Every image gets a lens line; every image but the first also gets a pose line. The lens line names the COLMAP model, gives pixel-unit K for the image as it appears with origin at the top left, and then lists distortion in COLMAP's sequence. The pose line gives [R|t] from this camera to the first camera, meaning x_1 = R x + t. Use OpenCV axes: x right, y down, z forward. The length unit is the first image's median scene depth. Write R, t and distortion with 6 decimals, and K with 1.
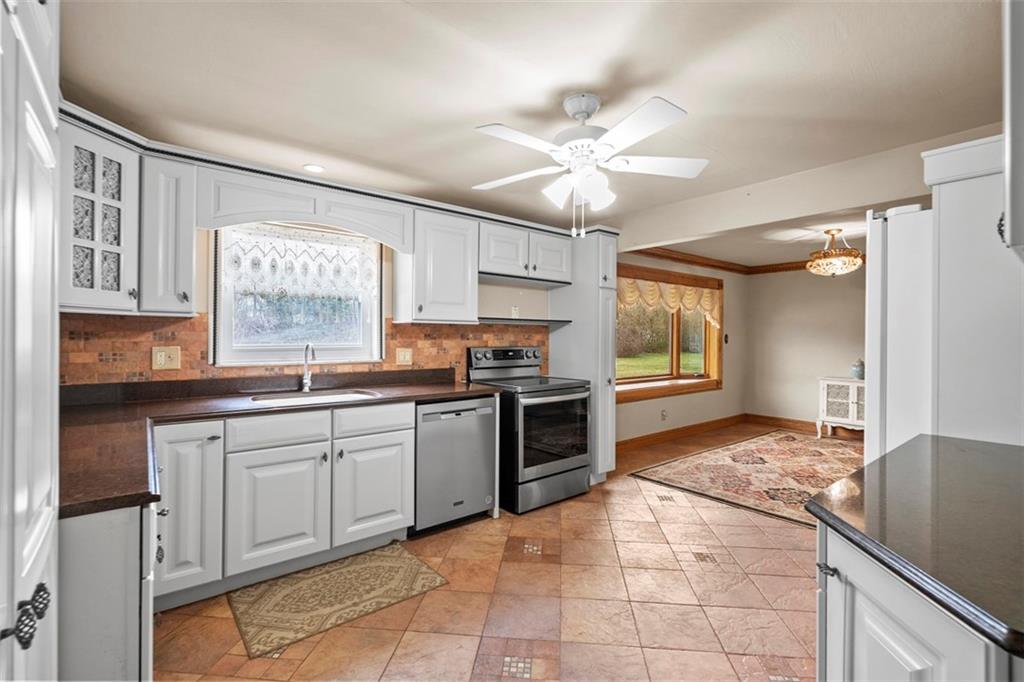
lens RADIAL K [[462.2, 0, 513.9], [0, 462.2, 336.3], [0, 0, 1]] dist [-0.004253, 0.000301]
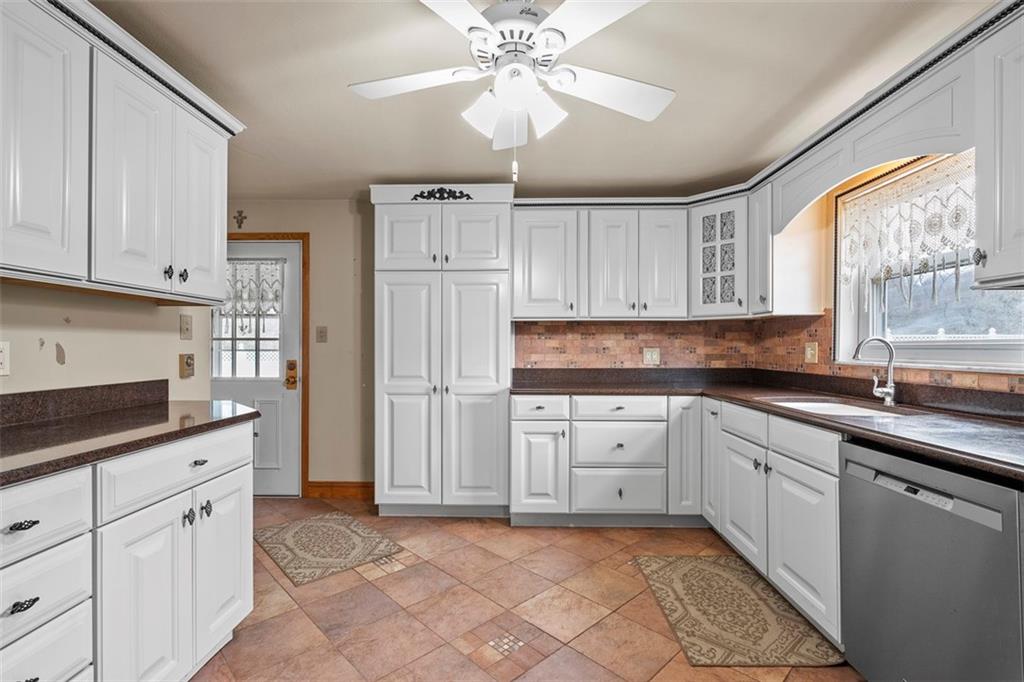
lens RADIAL K [[464.5, 0, 514.8], [0, 464.5, 347.3], [0, 0, 1]] dist [-0.004105, -0.000567]
pose [[-0.645302, -0.005234, -0.763909, 0.381747], [-0.004830, 0.999984, -0.002771, 0.027754], [0.763912, 0.001901, -0.645318, 0.813066]]
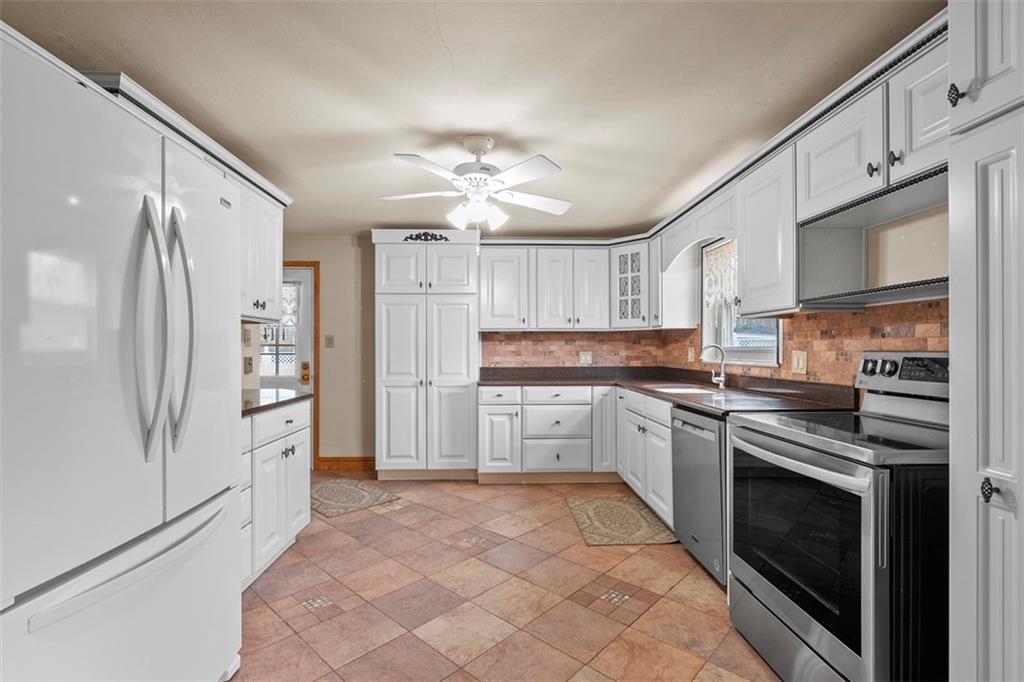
lens RADIAL K [[464.5, 0, 514.8], [0, 464.5, 347.3], [0, 0, 1]] dist [-0.004105, -0.000567]
pose [[-0.597158, -0.007857, -0.802085, 0.598135], [-0.002076, 0.999964, -0.008250, 0.024883], [0.802121, -0.003262, -0.597153, 1.011567]]
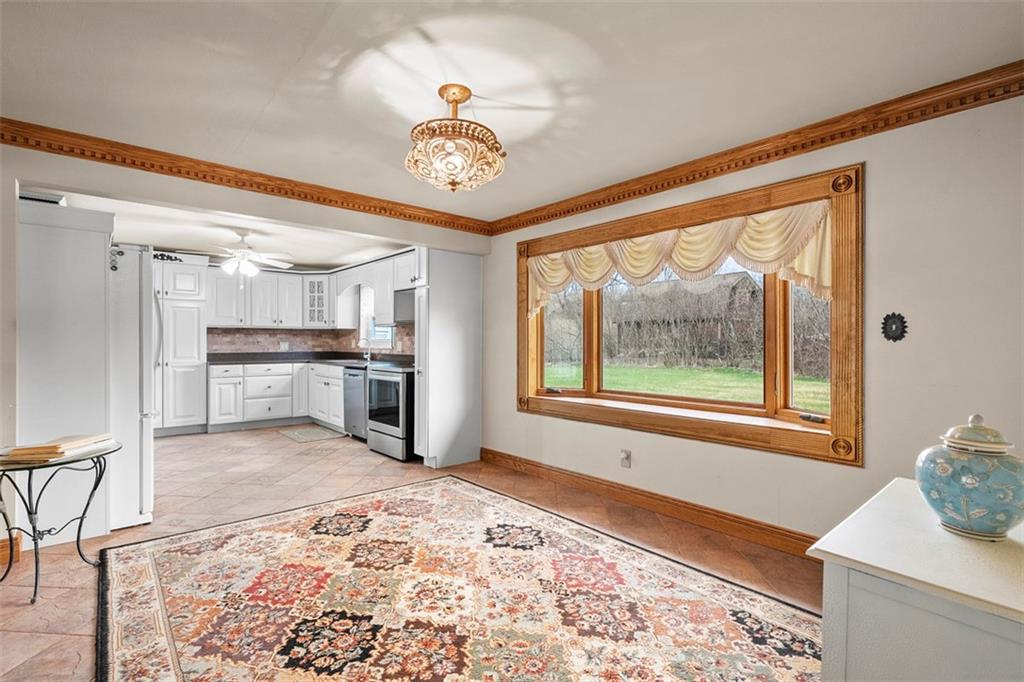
lens RADIAL K [[473.0, 0, 507.0], [0, 473.0, 342.4], [0, 0, 1]] dist [-0.002230, -0.000258]
pose [[0.031750, -0.004734, -0.999485, 1.423600], [-0.002164, 0.999986, -0.004805, 0.034665], [0.999493, 0.002316, 0.031739, 1.257256]]
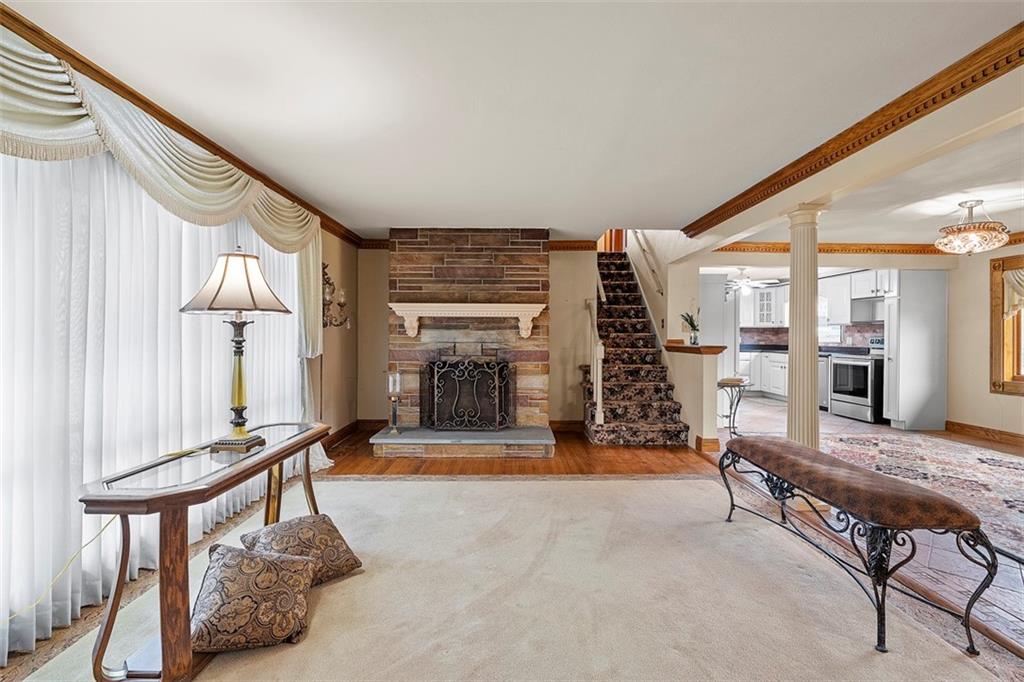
lens RADIAL K [[462.2, 0, 513.9], [0, 462.2, 336.3], [0, 0, 1]] dist [-0.004253, 0.000301]
pose [[-0.624609, -0.010788, -0.780863, 2.317998], [-0.012406, 0.999915, -0.003890, 0.047584], [0.780839, 0.007258, -0.624690, 1.053738]]
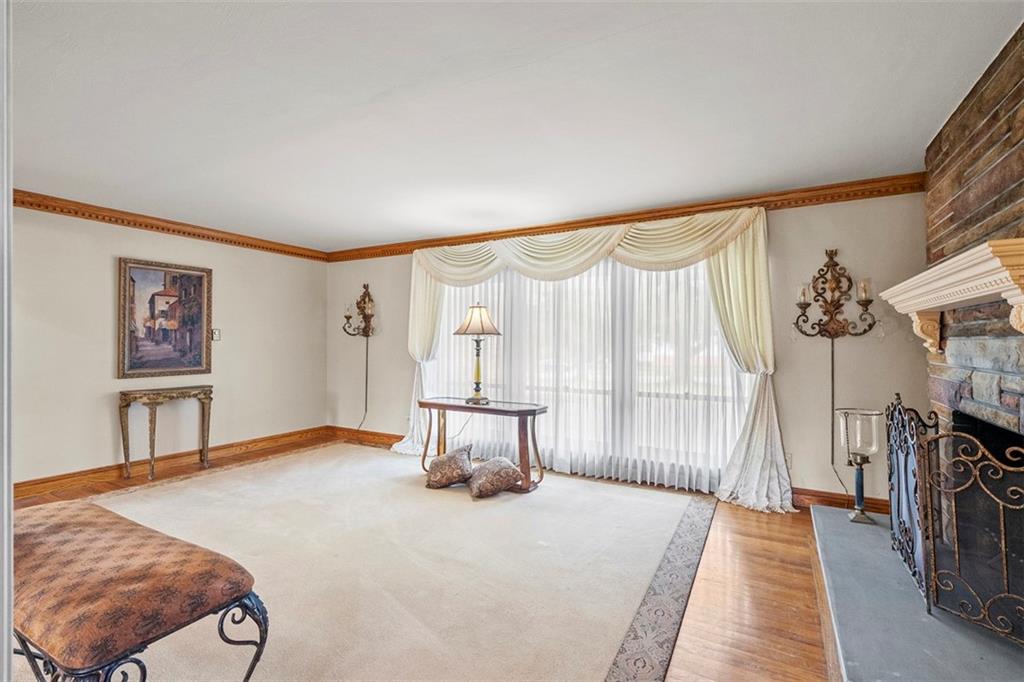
lens RADIAL K [[462.2, 0, 513.9], [0, 462.2, 336.3], [0, 0, 1]] dist [-0.004253, 0.000301]
pose [[-0.369144, 0.001939, 0.929370, 1.053815], [-0.004448, 0.999983, -0.003853, 0.028264], [-0.929362, -0.005556, -0.369129, 0.789832]]
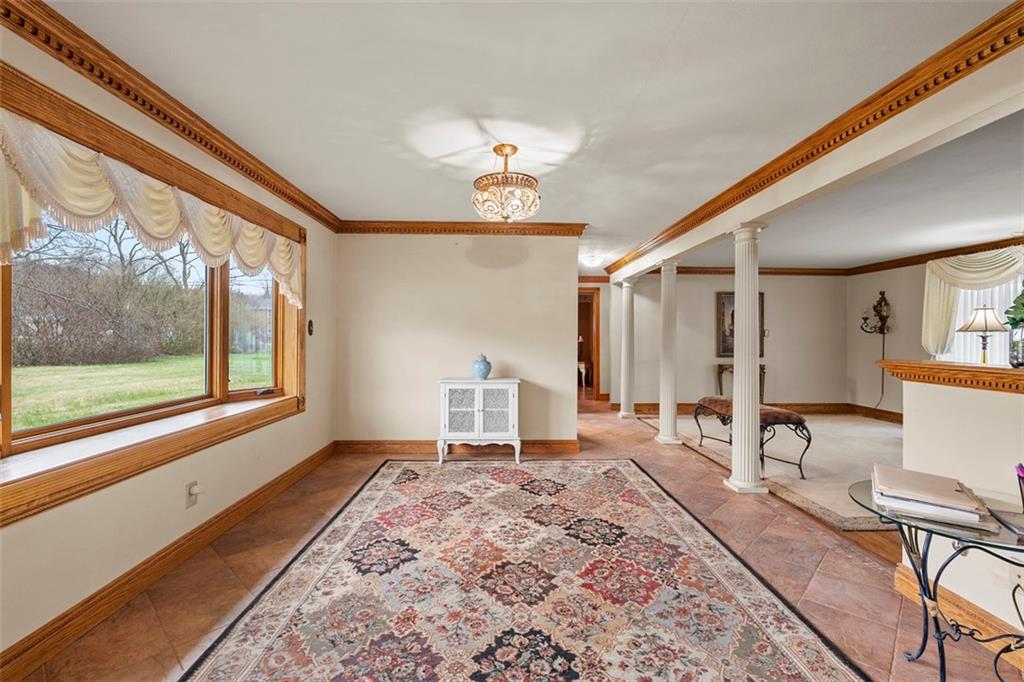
lens RADIAL K [[462.2, 0, 513.9], [0, 462.2, 336.3], [0, 0, 1]] dist [-0.004253, 0.000301]
pose [[0.604478, -0.003692, 0.796613, 0.241387], [0.001687, 0.999993, 0.003355, 0.027481], [-0.796620, -0.000684, 0.604480, 0.741175]]
